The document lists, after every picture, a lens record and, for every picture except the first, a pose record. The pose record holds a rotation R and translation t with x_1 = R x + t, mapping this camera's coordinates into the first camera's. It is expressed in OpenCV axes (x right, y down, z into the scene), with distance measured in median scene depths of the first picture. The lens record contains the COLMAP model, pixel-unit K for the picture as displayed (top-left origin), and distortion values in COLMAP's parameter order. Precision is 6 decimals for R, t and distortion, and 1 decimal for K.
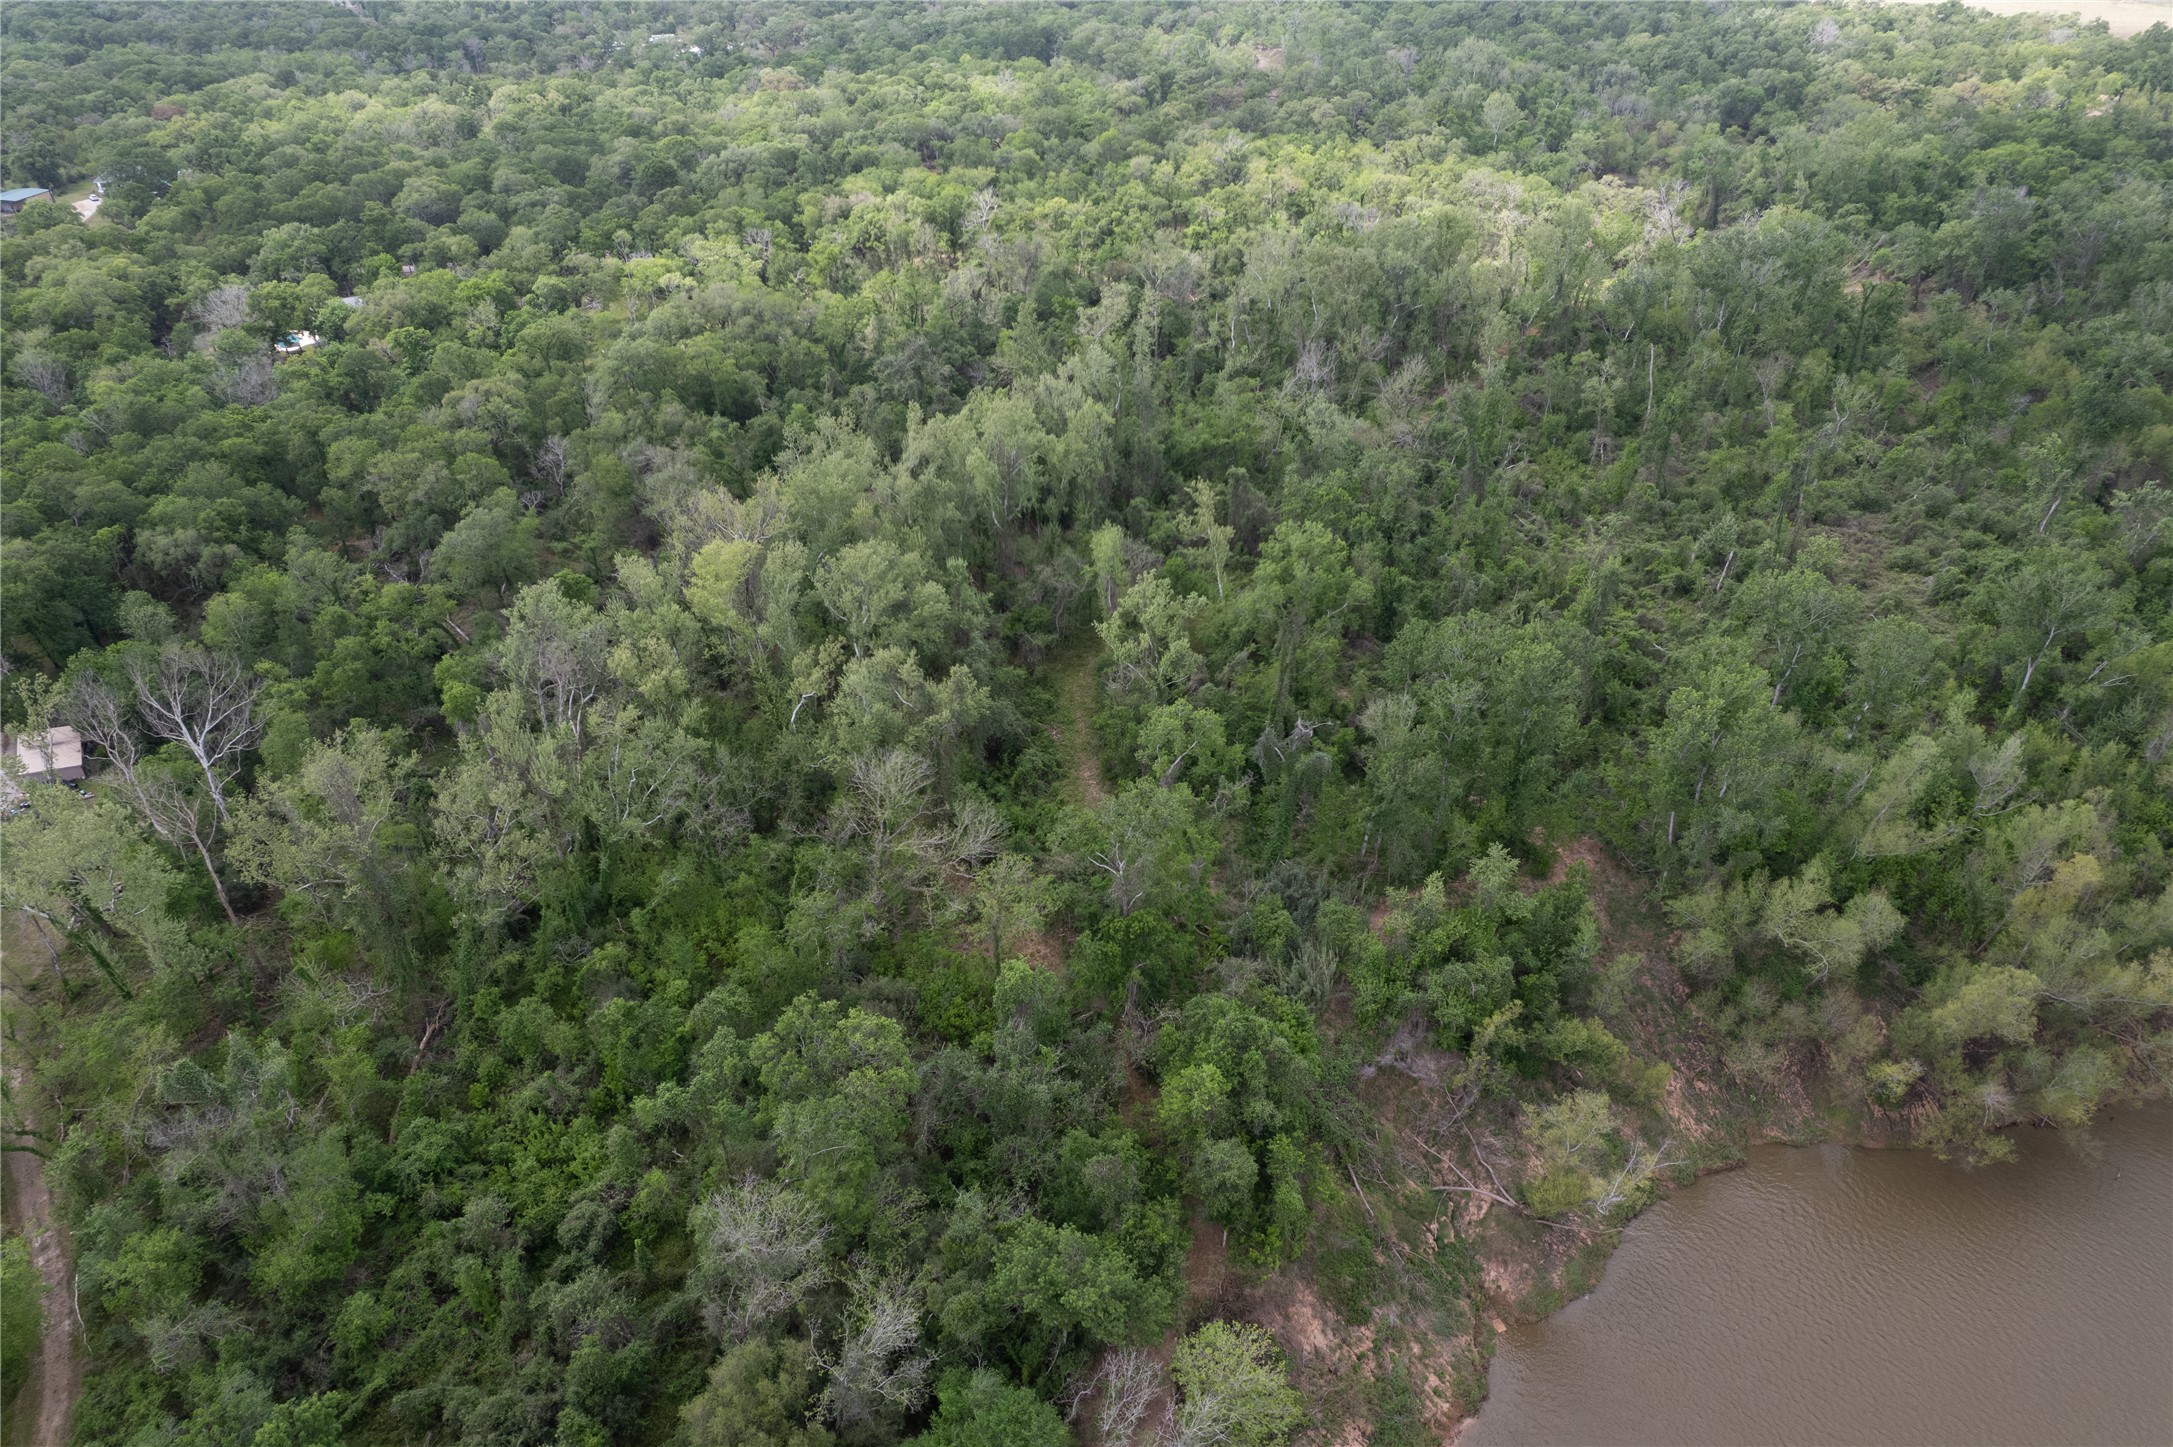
lens RADIAL K [[1354.7, 0, 1097.1], [0, 1354.7, 720.7], [0, 0, 1]] dist [-0.084950, 0.076819]
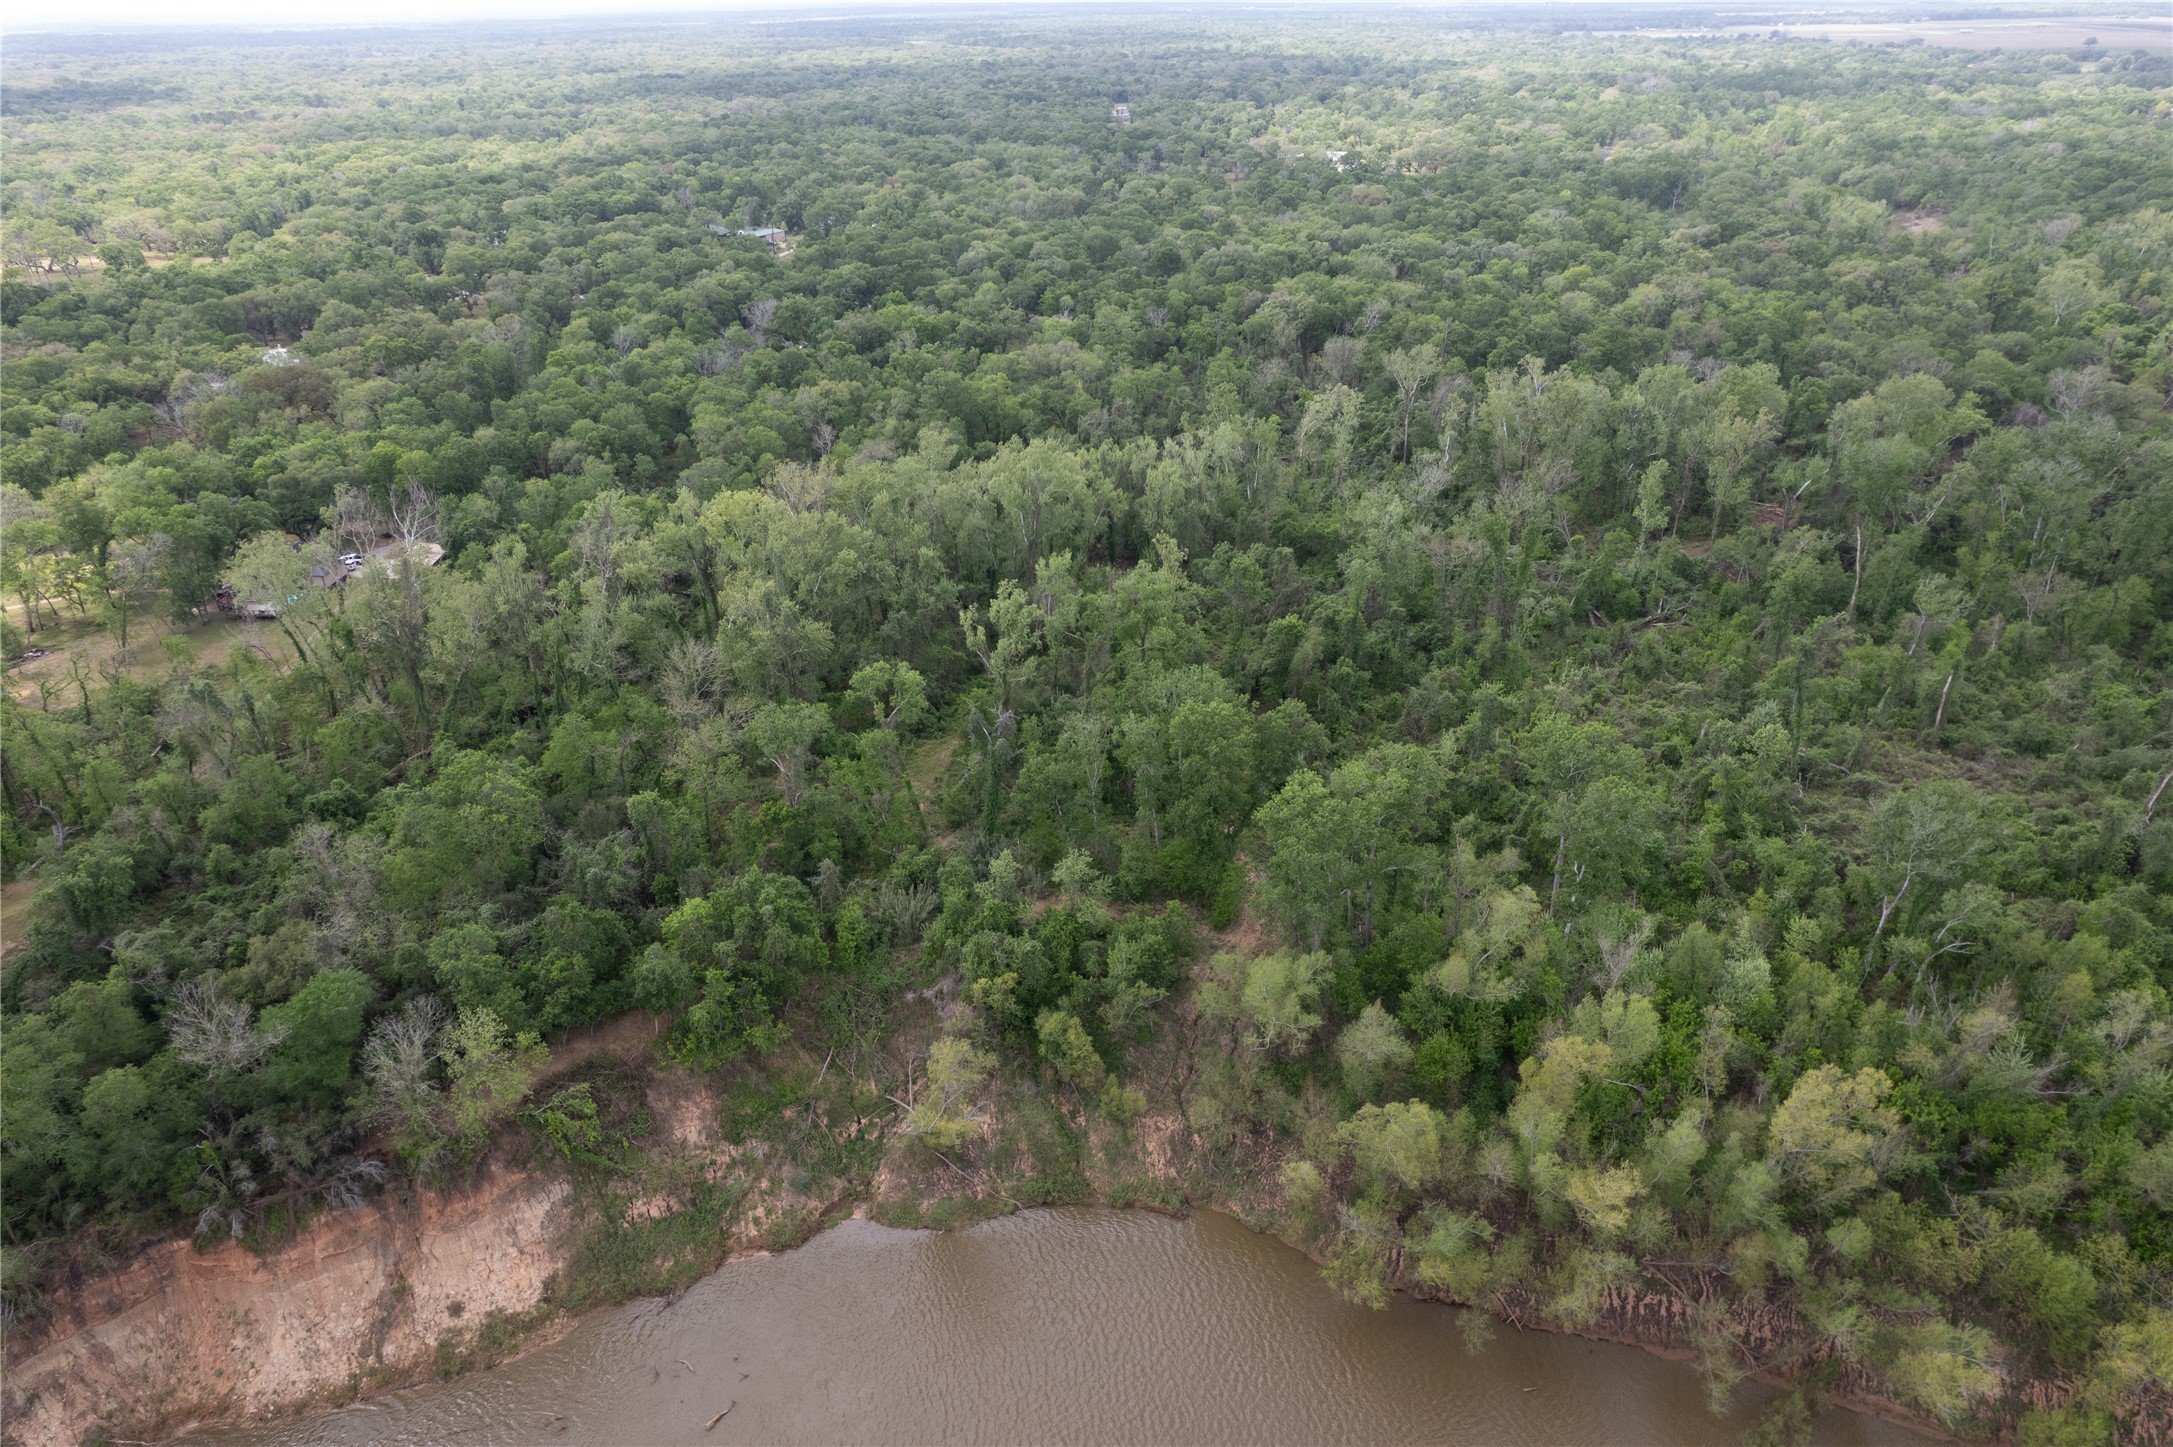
lens RADIAL K [[1354.7, 0, 1097.1], [0, 1354.7, 720.7], [0, 0, 1]] dist [-0.084950, 0.076819]
pose [[0.852973, 0.251338, -0.457456, 0.940863], [-0.287172, 0.957835, -0.009203, -0.003880], [0.435854, 0.139219, 0.889185, -0.000460]]
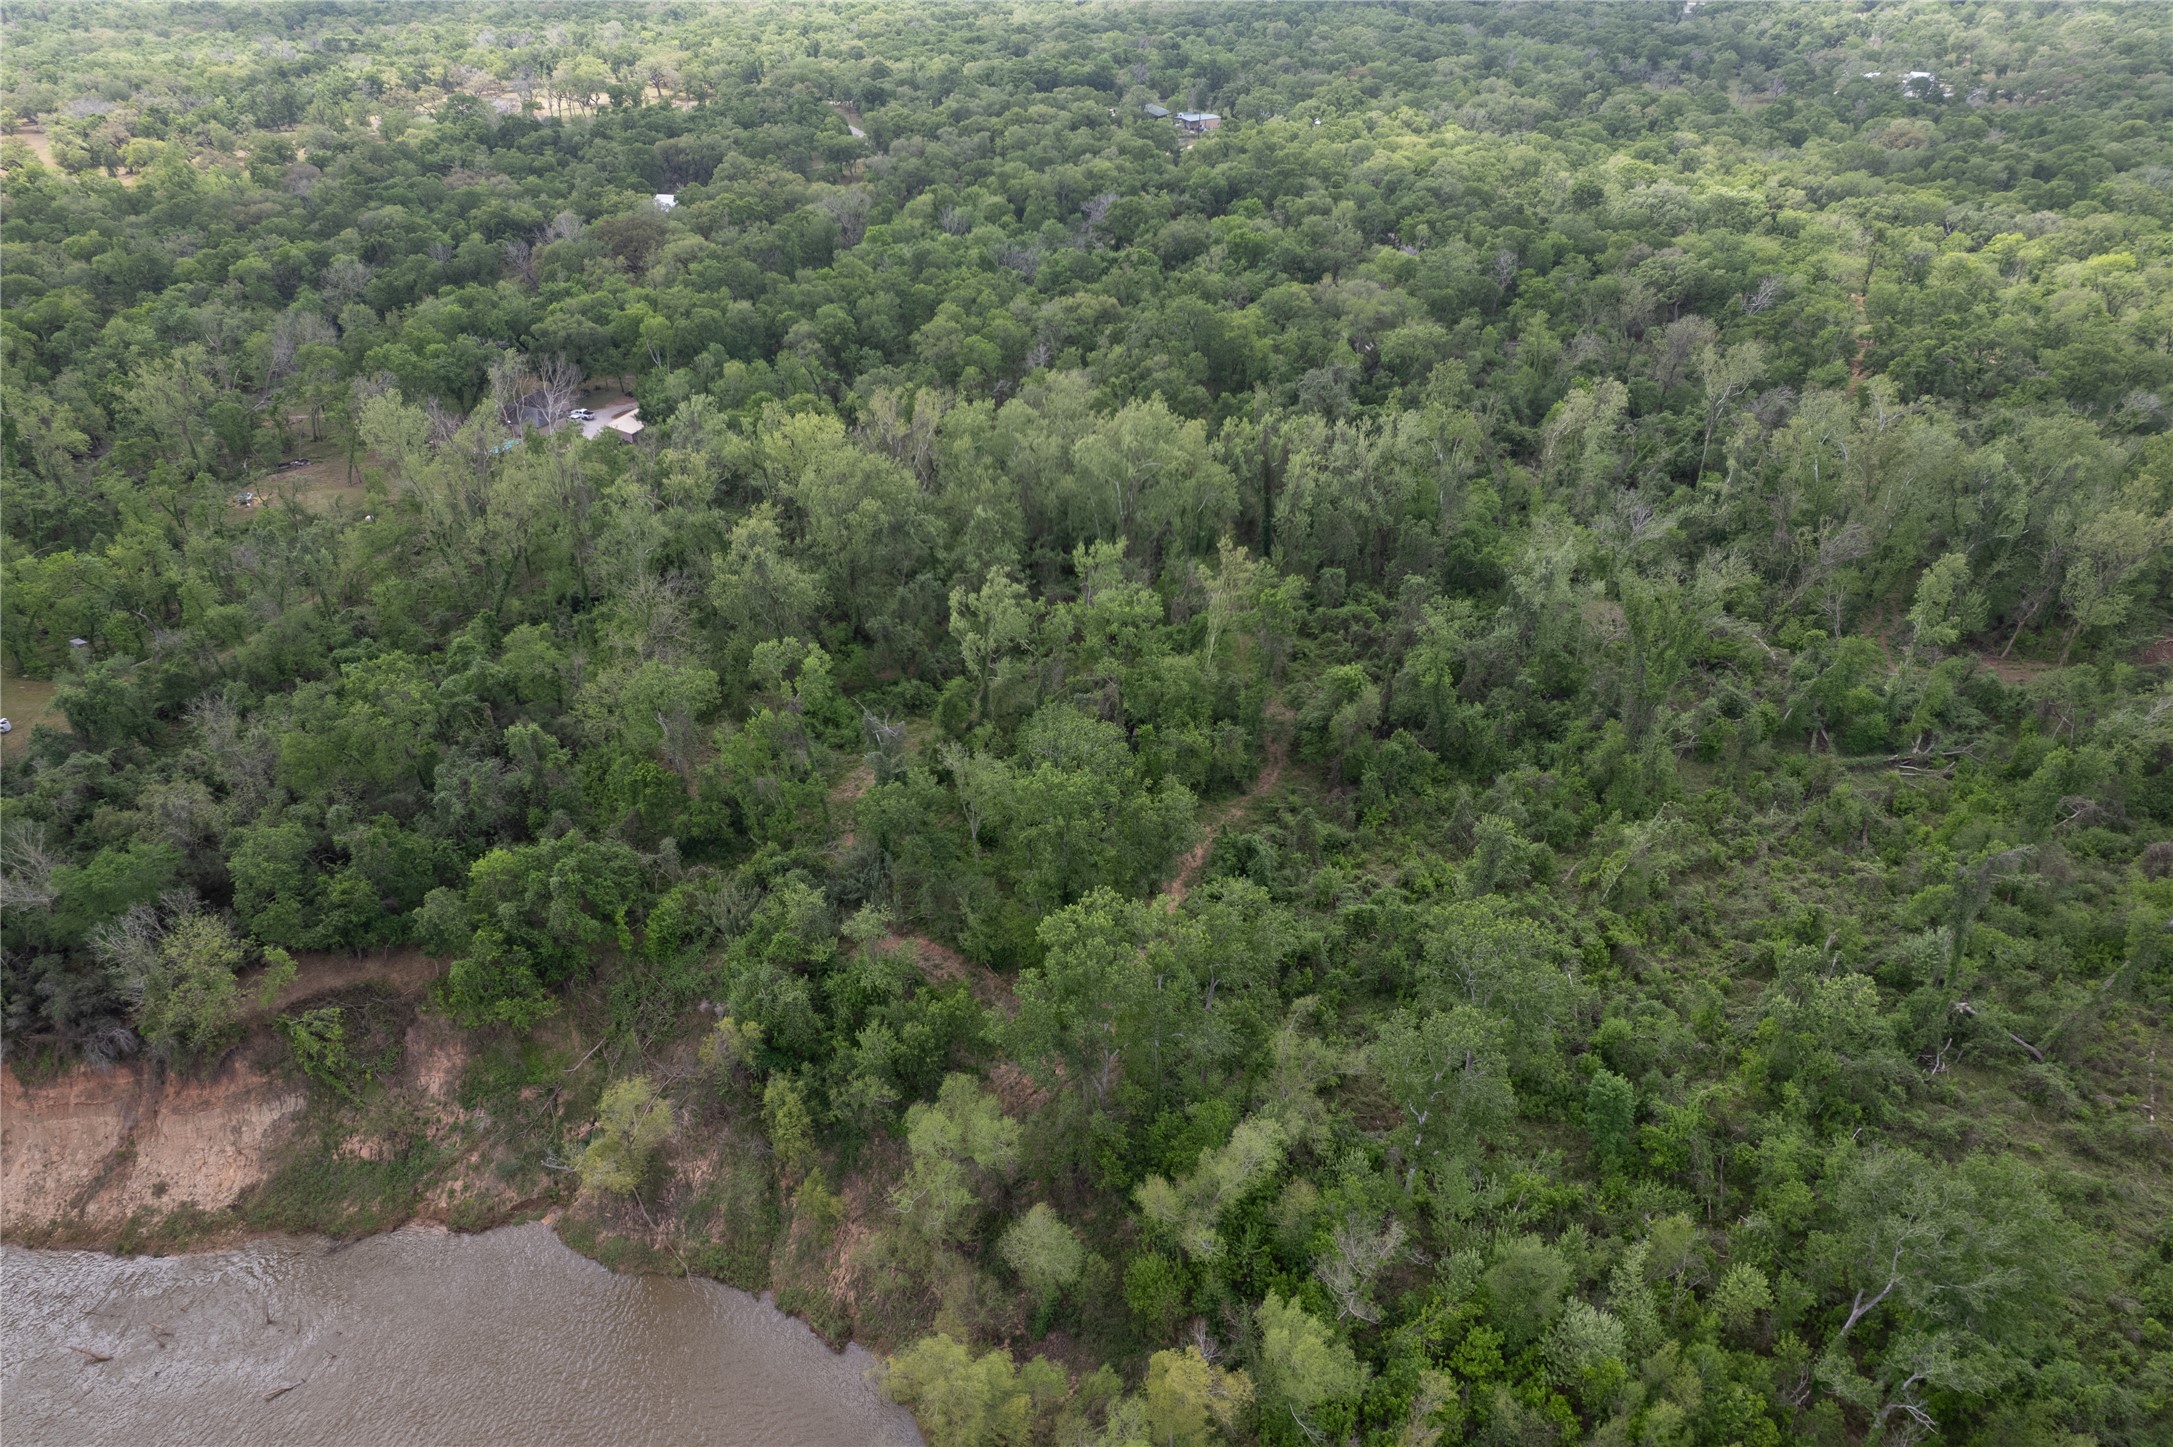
lens RADIAL K [[1354.7, 0, 1097.1], [0, 1354.7, 720.7], [0, 0, 1]] dist [-0.084950, 0.076819]
pose [[0.583939, 0.451027, -0.674974, 1.168037], [-0.455262, 0.870344, 0.187716, -0.327709], [0.672125, 0.197676, 0.713563, 0.460042]]
